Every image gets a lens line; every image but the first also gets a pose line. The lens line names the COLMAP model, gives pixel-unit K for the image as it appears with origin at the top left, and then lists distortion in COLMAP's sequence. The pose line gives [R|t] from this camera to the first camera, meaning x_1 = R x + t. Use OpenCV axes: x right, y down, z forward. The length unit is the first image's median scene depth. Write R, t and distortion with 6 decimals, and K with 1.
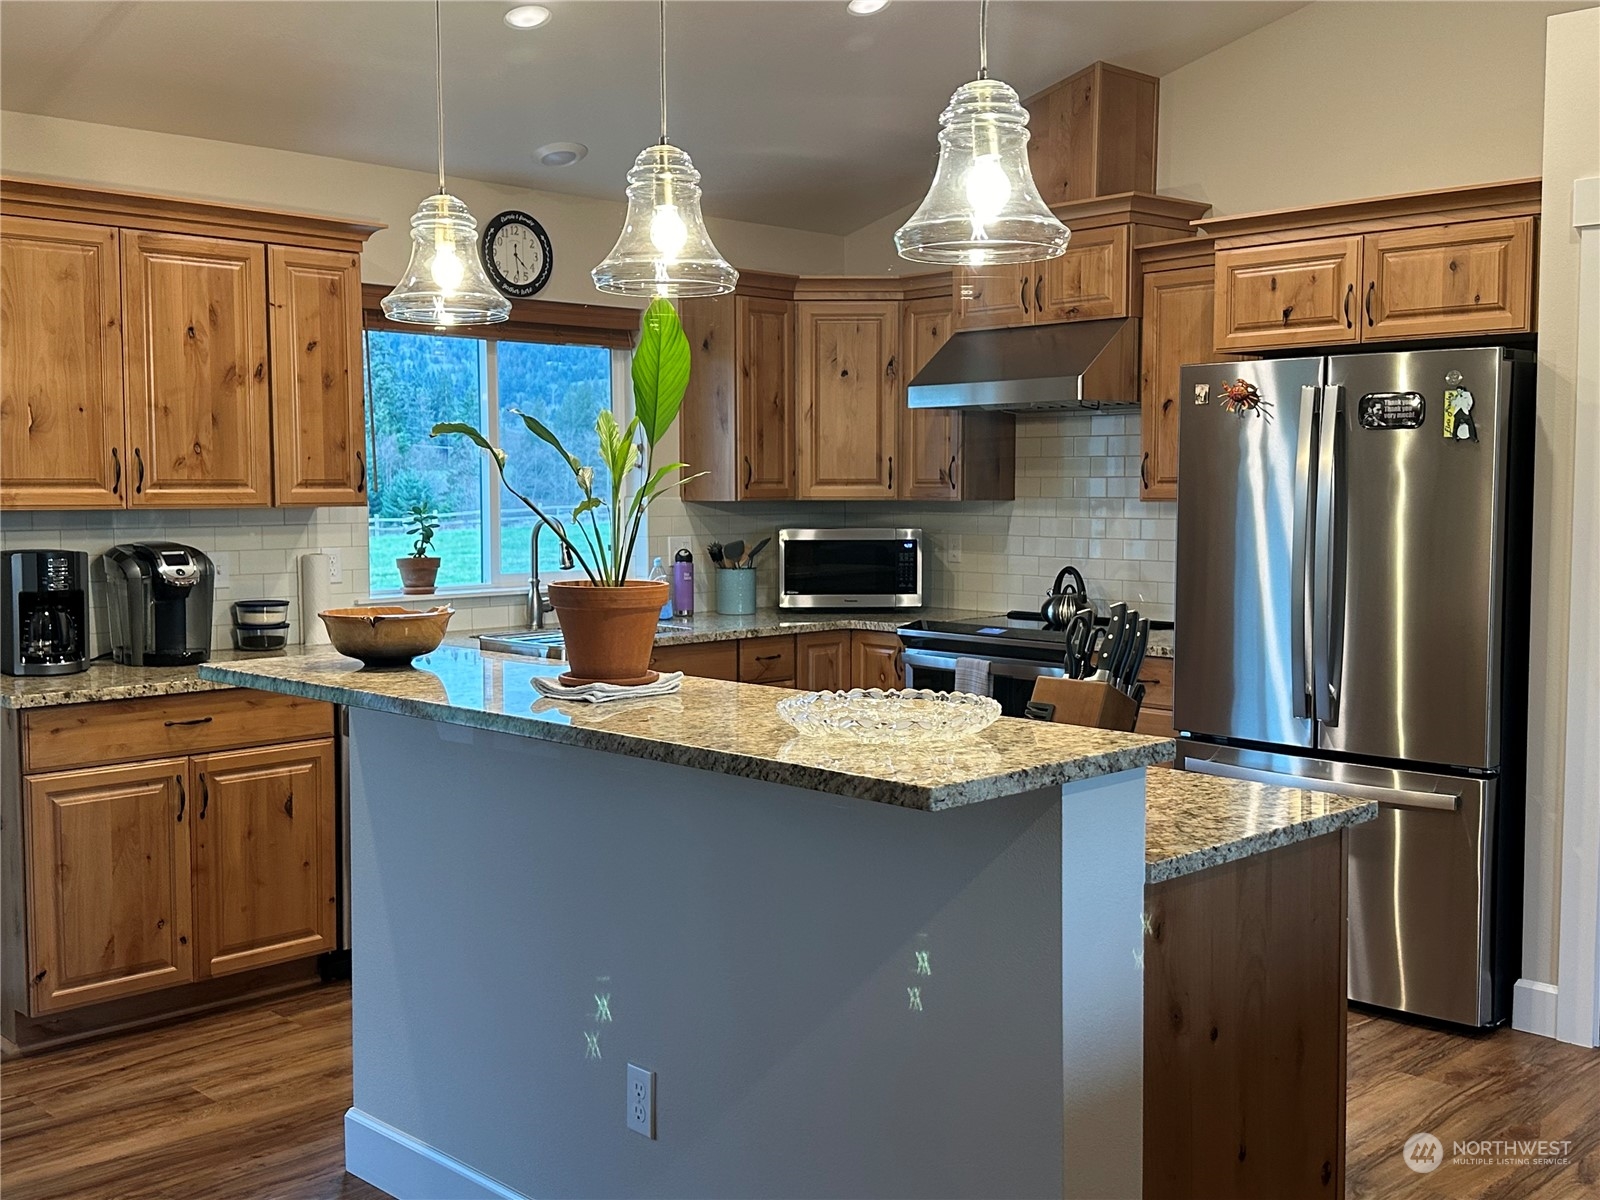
lens RADIAL K [[1660.4, 0, 800.5], [0, 1660.4, 609.5], [0, 0, 1]] dist [0.039431, 0.000000]
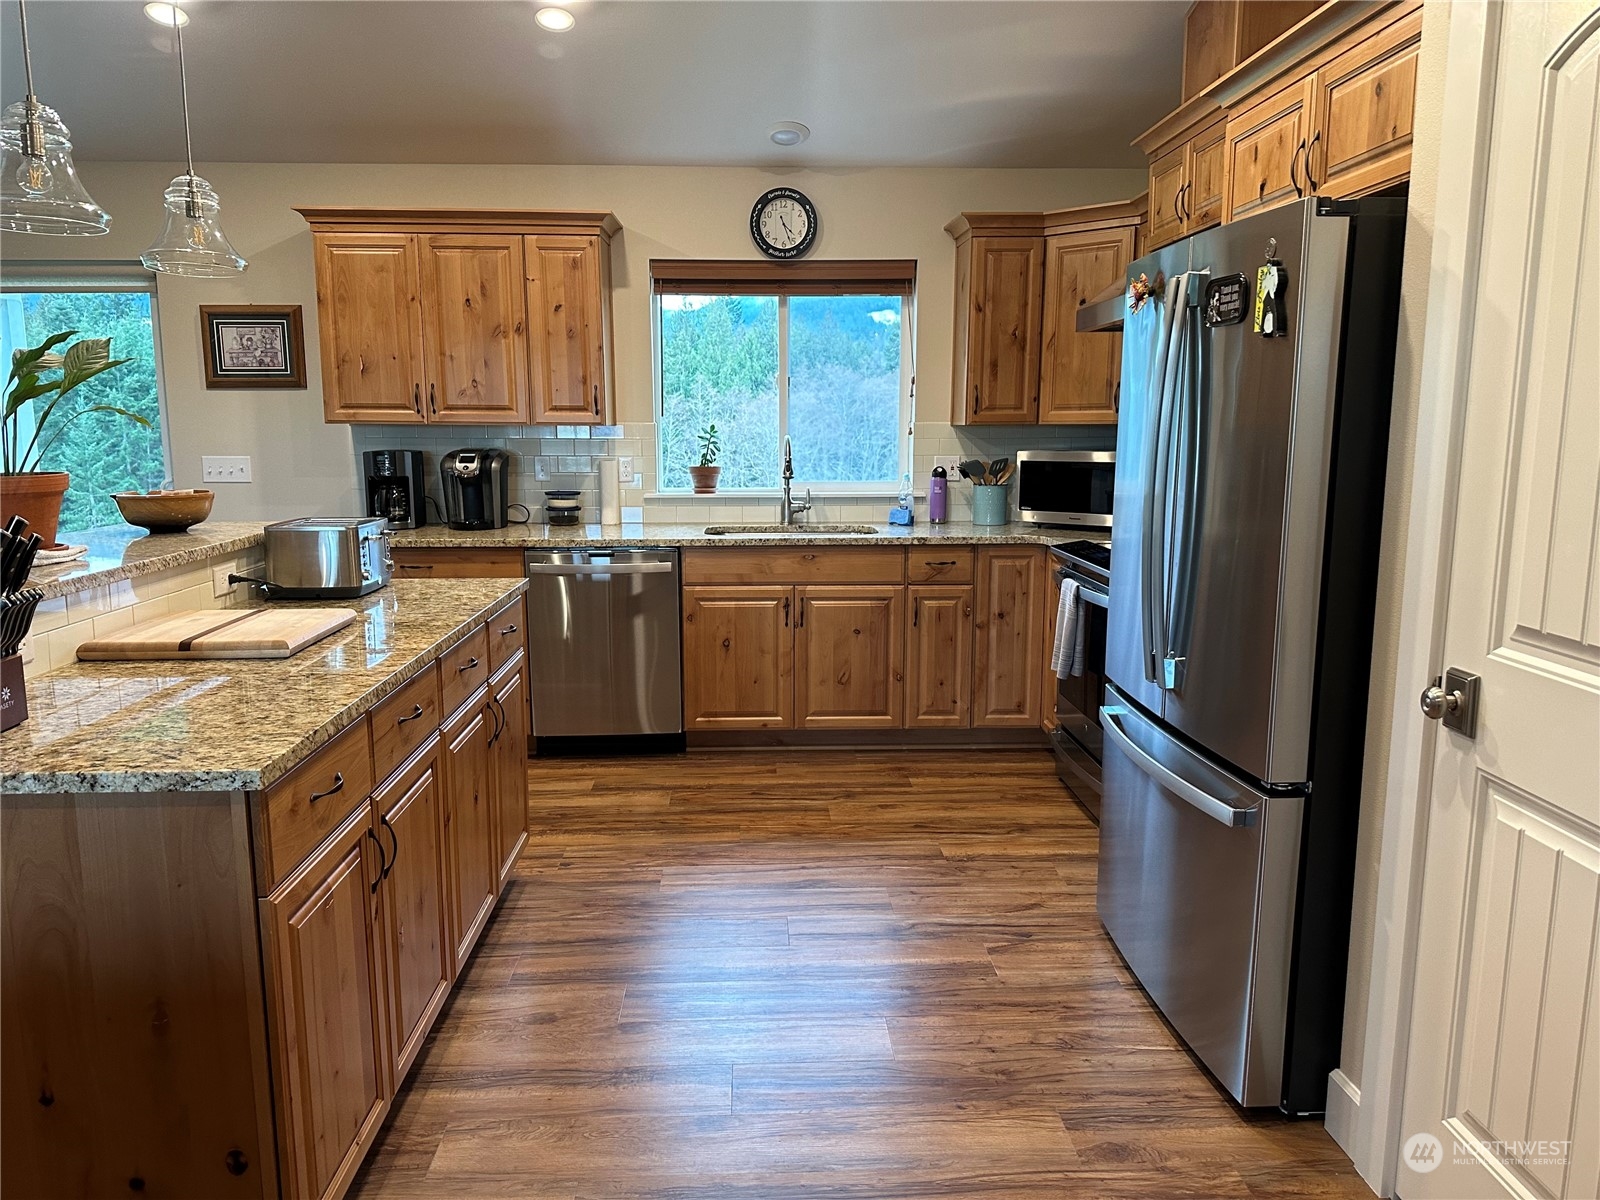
lens RADIAL K [[1122.2, 0, 796.0], [0, 1122.2, 602.1], [0, 0, 1]] dist [0.056063, -0.079544]
pose [[0.739851, 0.109498, -0.663800, 0.527231], [-0.052856, 0.993077, 0.104902, -0.024241], [0.670691, -0.042526, 0.740517, 0.444231]]
